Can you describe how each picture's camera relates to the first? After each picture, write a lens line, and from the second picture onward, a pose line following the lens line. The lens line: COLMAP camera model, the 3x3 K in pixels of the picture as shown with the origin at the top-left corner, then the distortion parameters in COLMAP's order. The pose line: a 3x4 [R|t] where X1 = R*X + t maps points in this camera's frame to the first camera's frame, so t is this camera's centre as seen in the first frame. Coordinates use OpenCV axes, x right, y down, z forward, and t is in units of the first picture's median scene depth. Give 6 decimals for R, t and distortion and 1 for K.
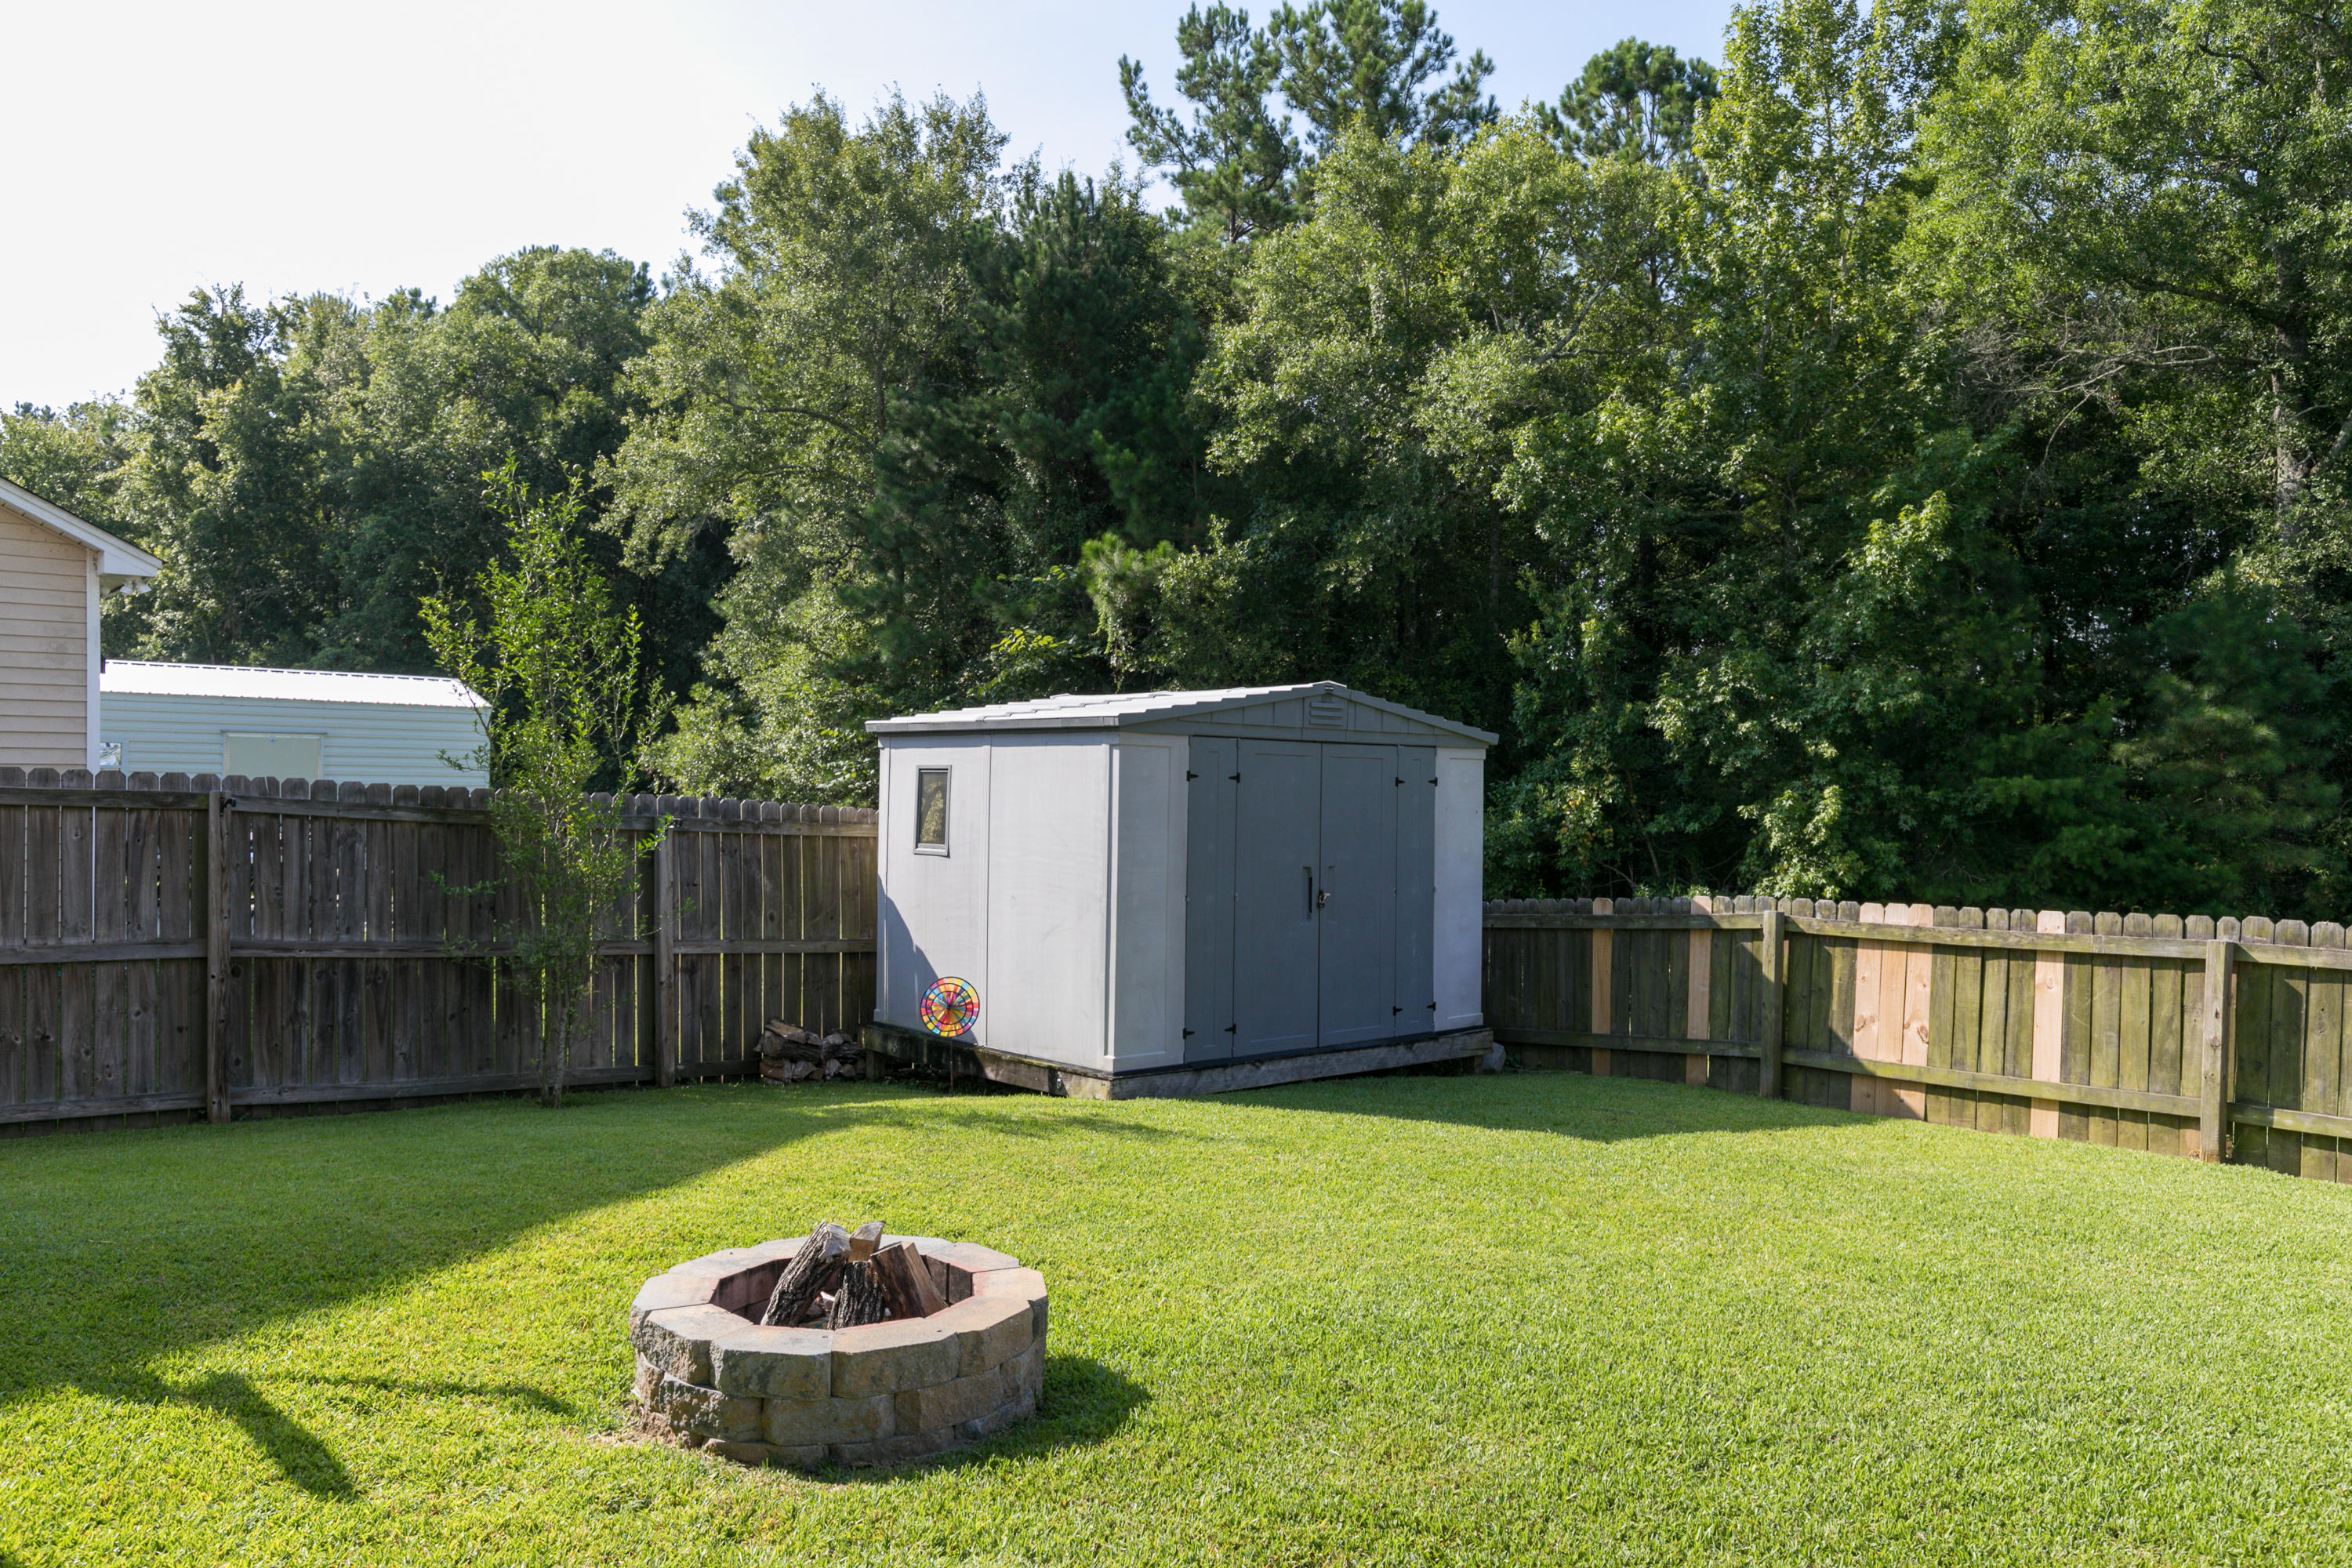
lens RADIAL K [[1689.3, 0, 1176.0], [0, 1689.3, 784.0], [0, 0, 1]] dist [-0.004913, -0.004048]
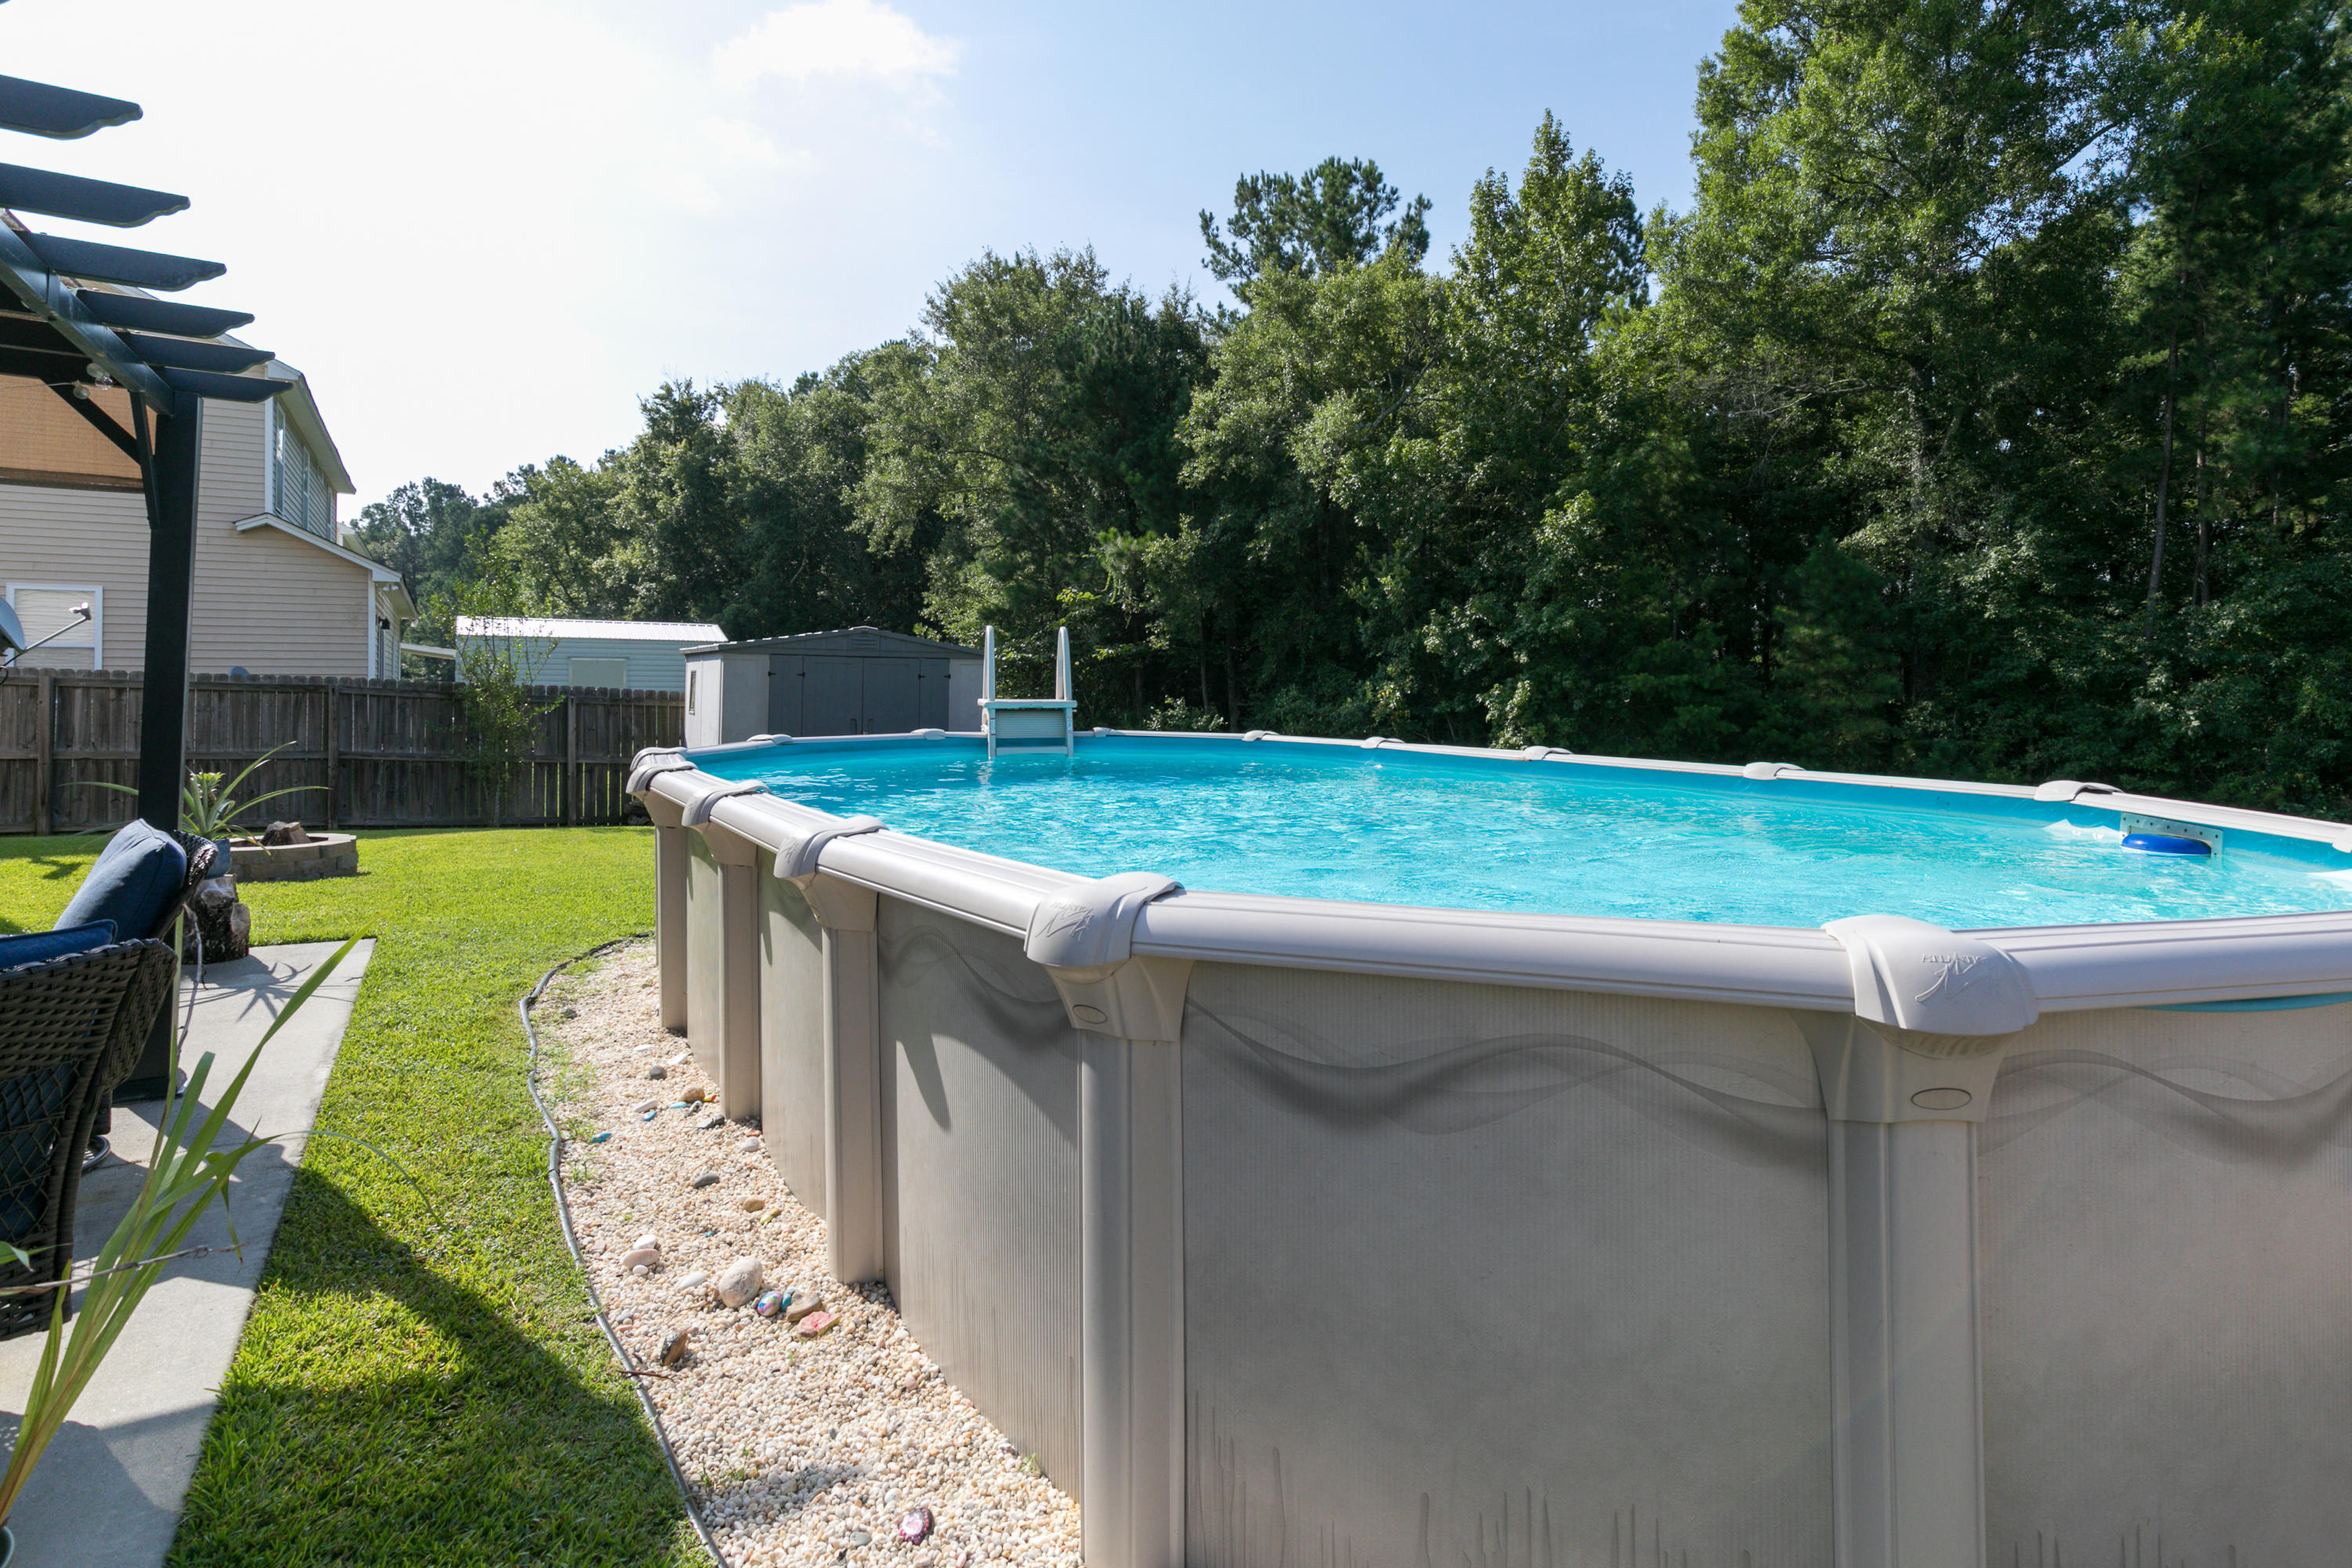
lens RADIAL K [[1164.6, 0, 1175.7], [0, 1164.6, 676.1], [0, 0, 1]] dist [-0.002488, -0.000272]
pose [[0.989223, -0.008260, -0.146181, 0.175822], [0.006930, 0.999930, -0.009606, 0.003751], [0.146250, 0.008489, 0.989211, -0.083695]]
